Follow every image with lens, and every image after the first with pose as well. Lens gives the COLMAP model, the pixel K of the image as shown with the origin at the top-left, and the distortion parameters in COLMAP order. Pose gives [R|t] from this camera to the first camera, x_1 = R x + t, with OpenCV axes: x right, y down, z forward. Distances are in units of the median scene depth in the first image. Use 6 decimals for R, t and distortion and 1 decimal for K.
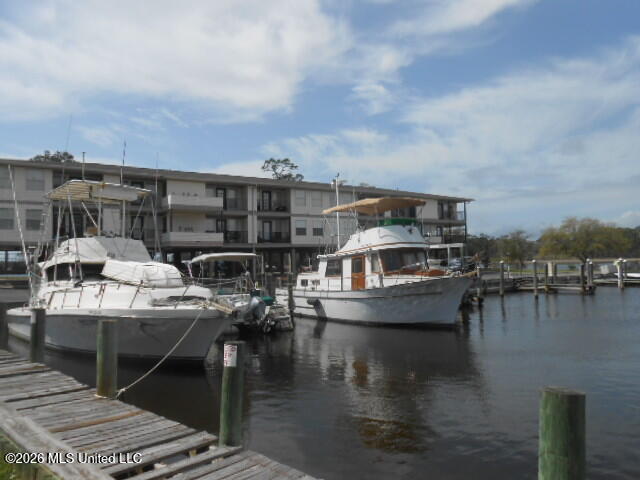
lens RADIAL K [[492.8, 0, 322.8], [0, 492.8, 239.9], [0, 0, 1]] dist [-0.052819, 0.070430]
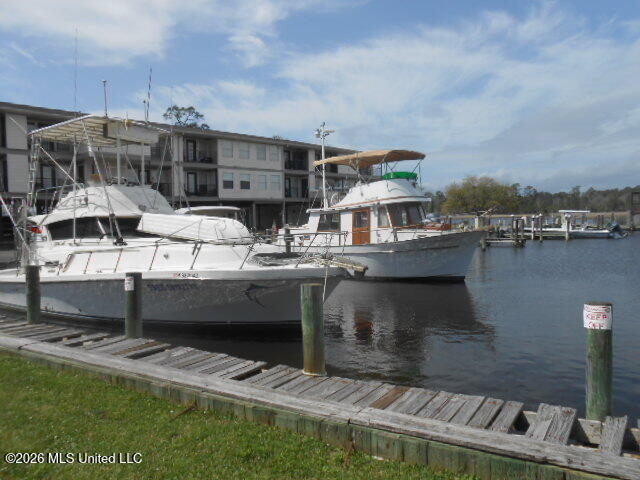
lens RADIAL K [[492.8, 0, 322.8], [0, 492.8, 239.9], [0, 0, 1]] dist [-0.052819, 0.070430]
pose [[0.974950, -0.009254, 0.222232, -0.215112], [-0.011161, 0.995840, 0.090431, 0.004563], [-0.222145, -0.090646, 0.970791, 0.069625]]
